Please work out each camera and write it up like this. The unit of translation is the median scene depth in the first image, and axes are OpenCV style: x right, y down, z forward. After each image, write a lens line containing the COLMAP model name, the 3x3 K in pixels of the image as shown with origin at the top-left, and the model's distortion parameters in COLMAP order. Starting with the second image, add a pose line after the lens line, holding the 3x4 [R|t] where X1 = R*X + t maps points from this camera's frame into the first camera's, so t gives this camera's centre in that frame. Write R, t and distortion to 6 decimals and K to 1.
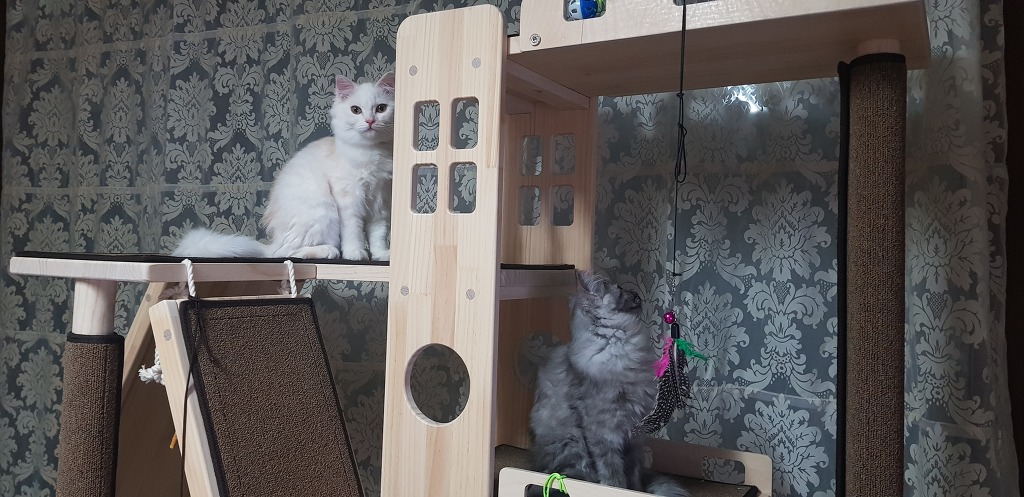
lens RADIAL K [[806.8, 0, 511.4], [0, 806.8, 246.1], [0, 0, 1]] dist [0.044326, -0.077192]
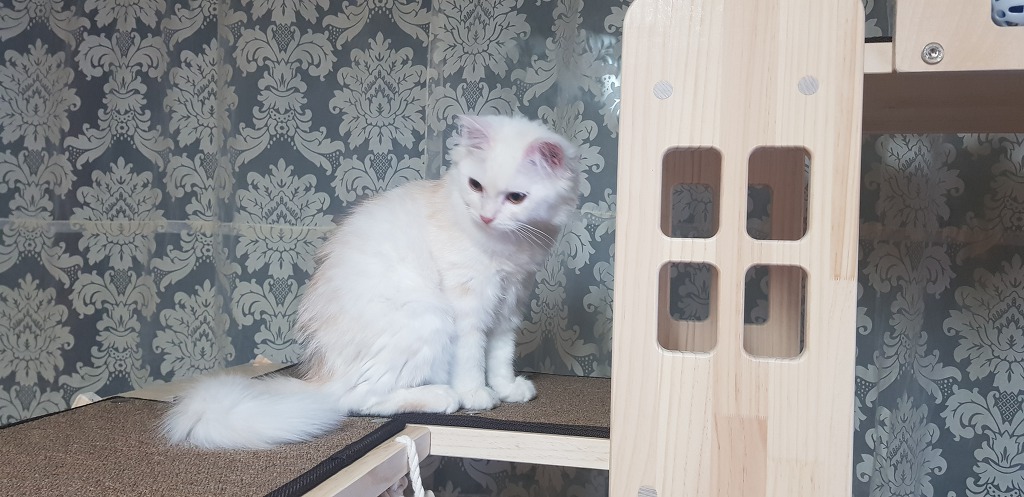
lens RADIAL K [[806.8, 0, 511.5], [0, 806.8, 249.5], [0, 0, 1]] dist [0.044326, -0.077192]
pose [[0.959135, 0.000314, 0.282947, -0.284096], [-0.008011, 0.999629, 0.026048, -0.093371], [-0.282834, -0.027250, 0.958782, 0.383281]]
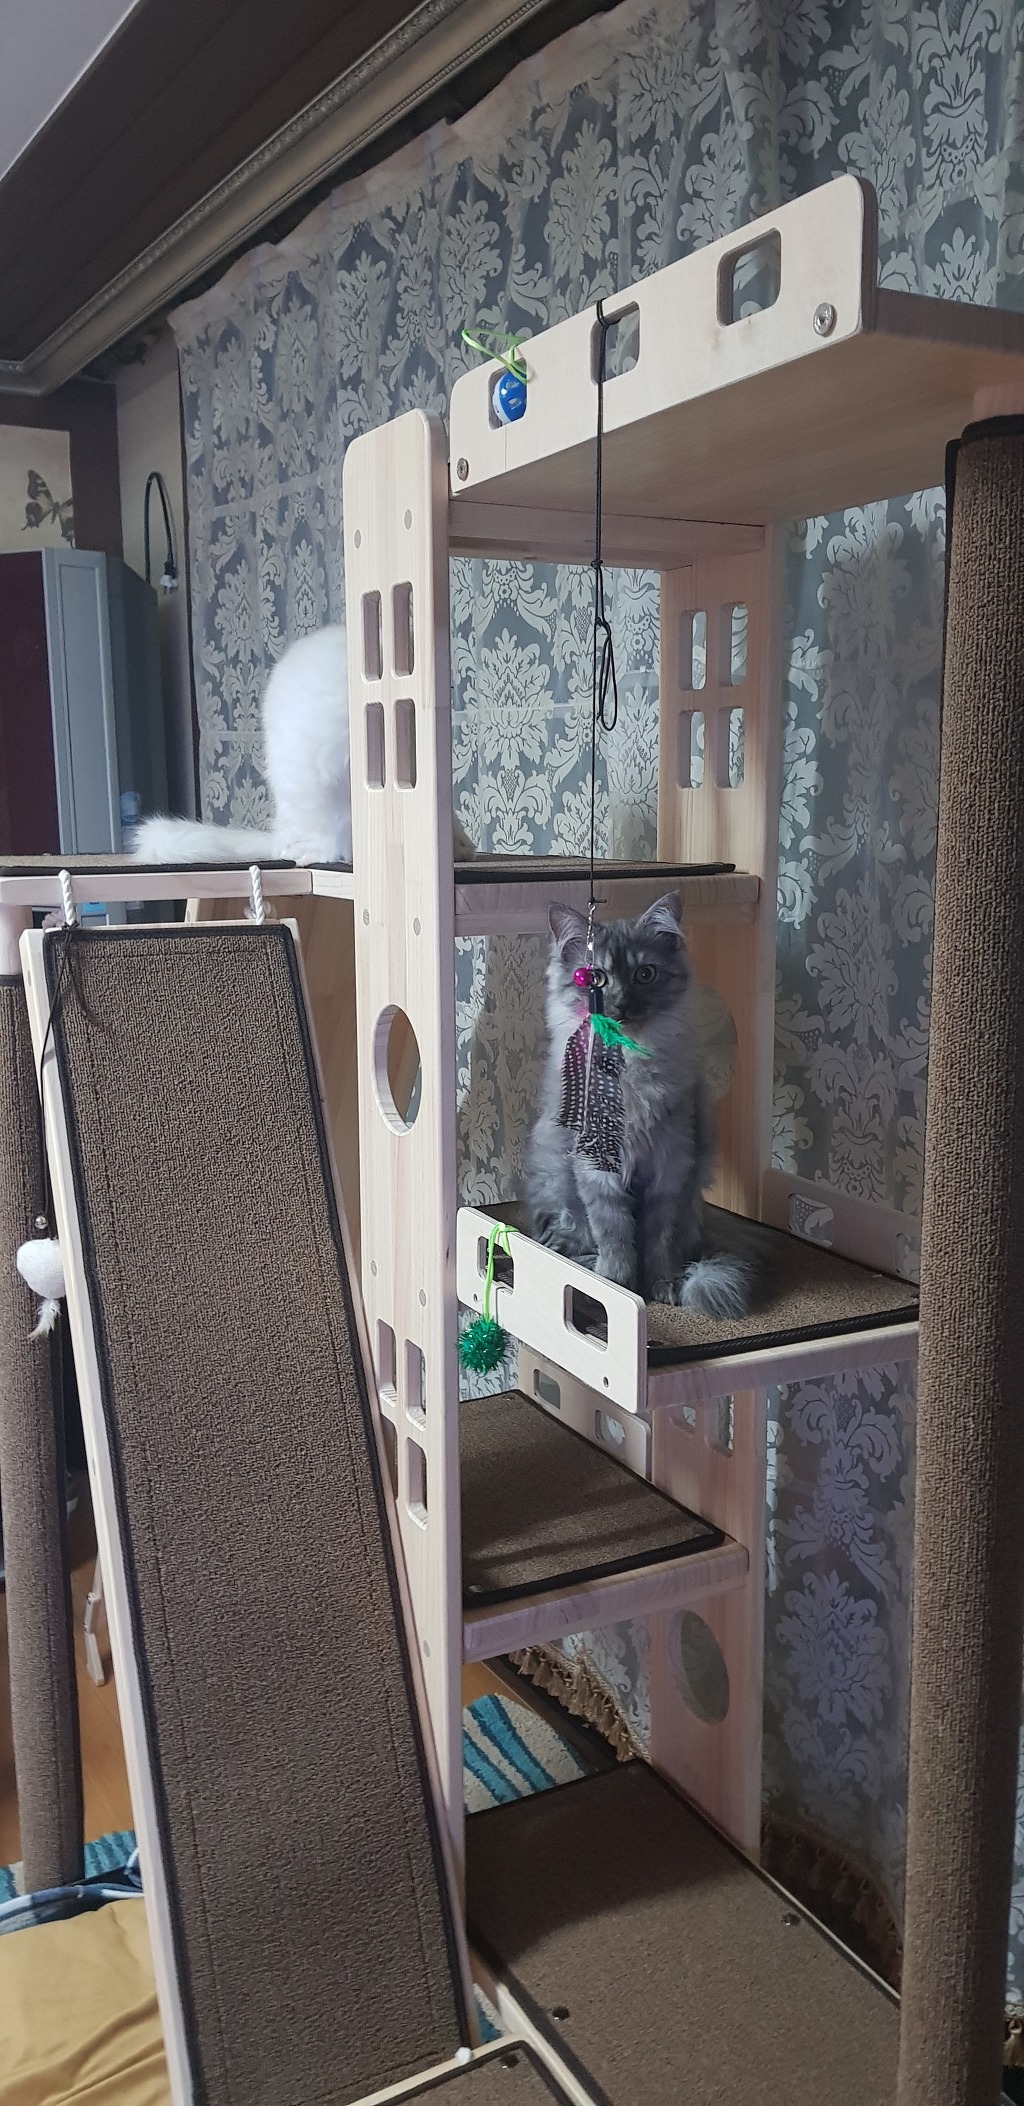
lens RADIAL K [[1659.3, 0, 537.7], [0, 1659.3, 1093.3], [0, 0, 1]] dist [0.044326, -0.077192]
pose [[0.842769, 0.064466, -0.534401, 0.501568], [0.037543, 0.983345, 0.177829, -0.024226], [0.536964, -0.169932, 0.826313, 0.002376]]
